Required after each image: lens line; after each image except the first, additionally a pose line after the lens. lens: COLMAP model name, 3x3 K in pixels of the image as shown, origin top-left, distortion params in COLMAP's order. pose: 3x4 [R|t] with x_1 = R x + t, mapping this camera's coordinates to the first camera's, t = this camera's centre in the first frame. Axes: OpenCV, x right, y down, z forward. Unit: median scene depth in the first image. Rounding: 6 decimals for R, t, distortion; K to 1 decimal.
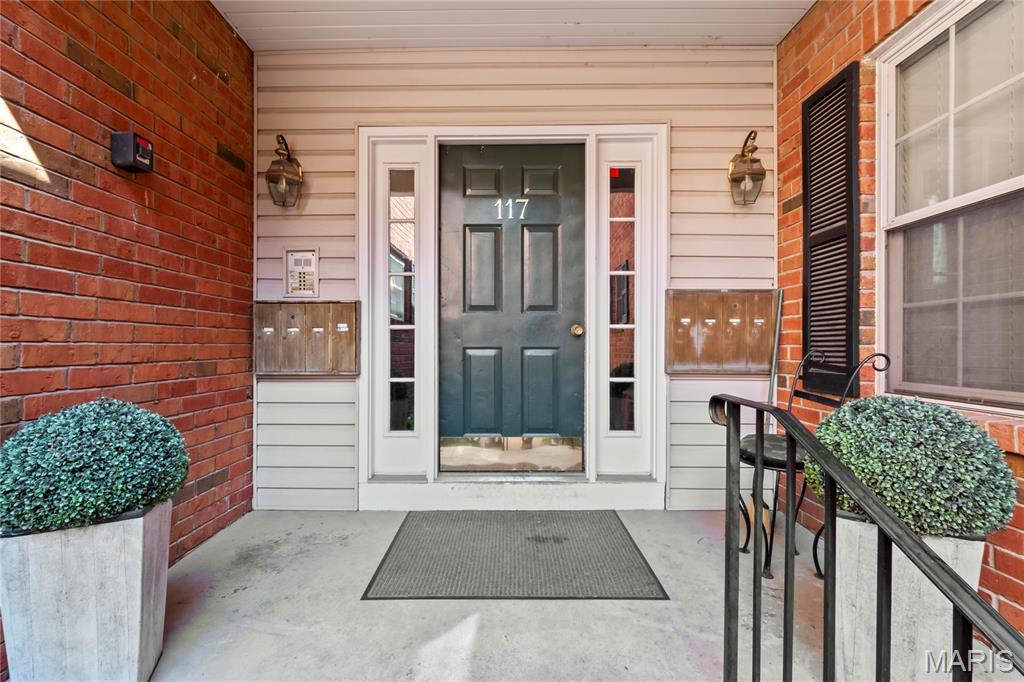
lens RADIAL K [[458.9, 0, 511.9], [0, 458.9, 343.1], [0, 0, 1]] dist [-0.009698, -0.000172]
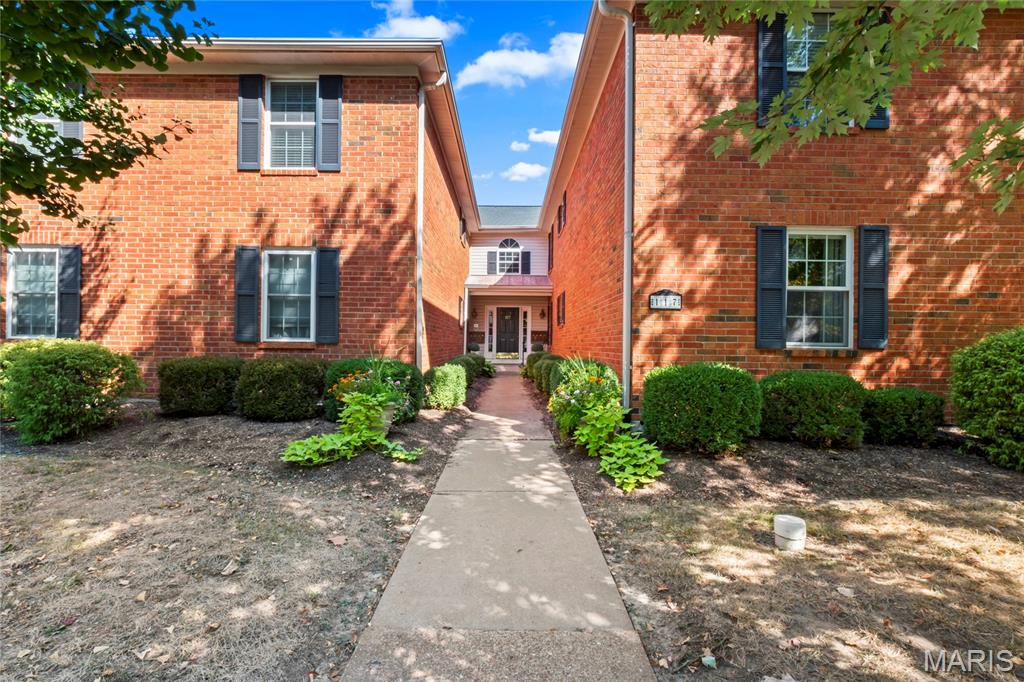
lens RADIAL K [[458.9, 0, 512.2], [0, 458.9, 342.2], [0, 0, 1]] dist [-0.009698, -0.000172]
pose [[0.999632, 0.007681, 0.026006, -0.118685], [-0.007759, 0.999966, 0.002924, 0.038836], [-0.025983, -0.003124, 0.999658, -5.681153]]
